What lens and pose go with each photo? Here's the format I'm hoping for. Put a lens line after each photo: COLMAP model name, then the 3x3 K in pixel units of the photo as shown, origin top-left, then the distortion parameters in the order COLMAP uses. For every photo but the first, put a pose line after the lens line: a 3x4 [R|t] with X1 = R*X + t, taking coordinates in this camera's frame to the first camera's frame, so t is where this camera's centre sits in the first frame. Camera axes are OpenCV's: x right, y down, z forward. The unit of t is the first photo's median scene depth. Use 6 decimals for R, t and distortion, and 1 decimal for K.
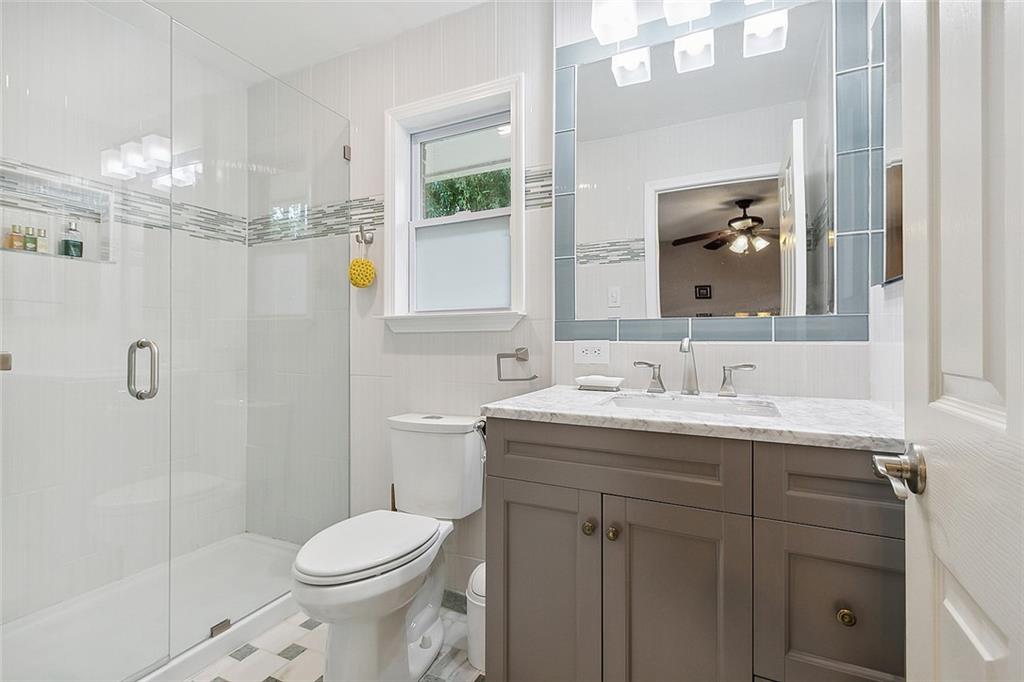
lens RADIAL K [[474.7, 0, 511.1], [0, 474.7, 339.4], [0, 0, 1]] dist [-0.001177, -0.000103]
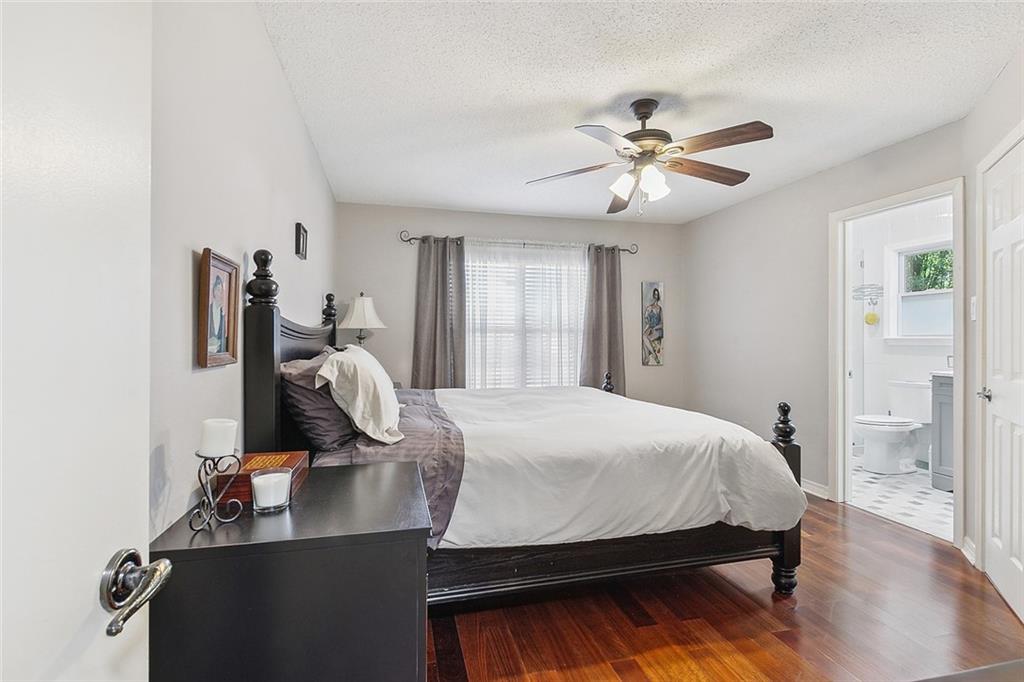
lens RADIAL K [[474.7, 0, 511.9], [0, 474.7, 338.2], [0, 0, 1]] dist [-0.001177, -0.000103]
pose [[0.643044, 0.003516, -0.765821, 0.315556], [-0.003407, 0.999993, 0.001731, -0.043494], [0.765822, 0.001496, 0.643051, -1.762771]]
